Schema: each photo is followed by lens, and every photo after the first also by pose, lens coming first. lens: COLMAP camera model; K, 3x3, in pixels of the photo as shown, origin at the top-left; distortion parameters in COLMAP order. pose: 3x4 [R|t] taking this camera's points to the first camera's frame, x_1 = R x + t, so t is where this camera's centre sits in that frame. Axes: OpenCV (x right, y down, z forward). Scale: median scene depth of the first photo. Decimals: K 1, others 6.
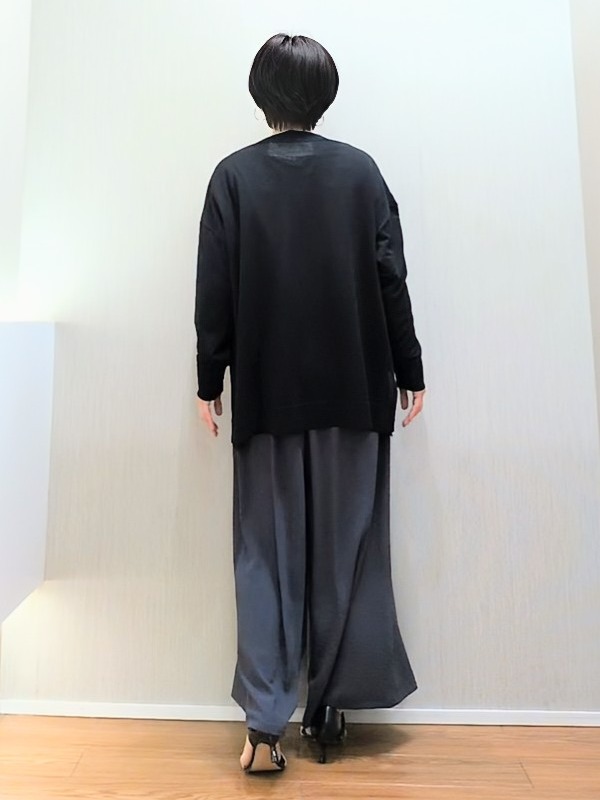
lens RADIAL K [[559.6, 0, 307.1], [0, 559.6, 401.4], [0, 0, 1]] dist [-0.003060, 0.003250]
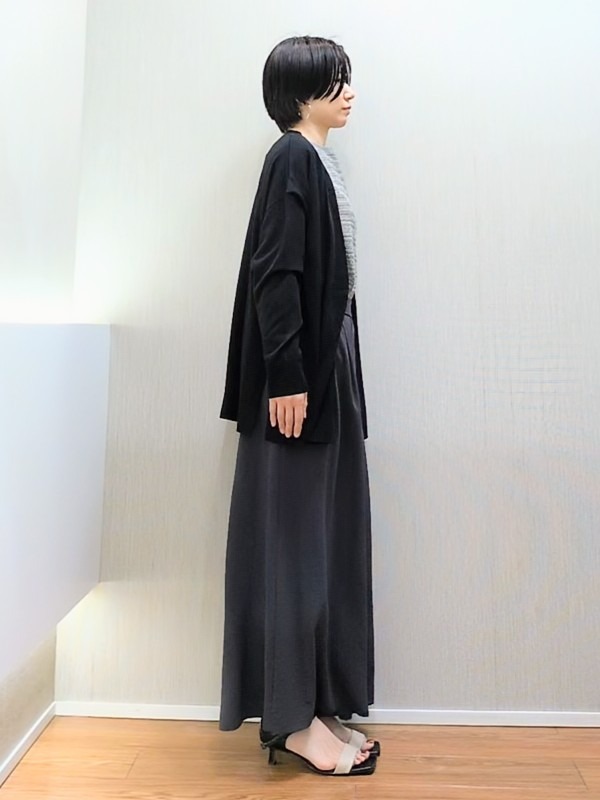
lens RADIAL K [[559.6, 0, 297.5], [0, 559.6, 399.9], [0, 0, 1]] dist [-0.003060, 0.003250]
pose [[1.000000, 0.000200, 0.000631, -0.115072], [-0.000198, 0.999997, -0.002256, -0.004237], [-0.000631, 0.002256, 0.999997, -0.002826]]
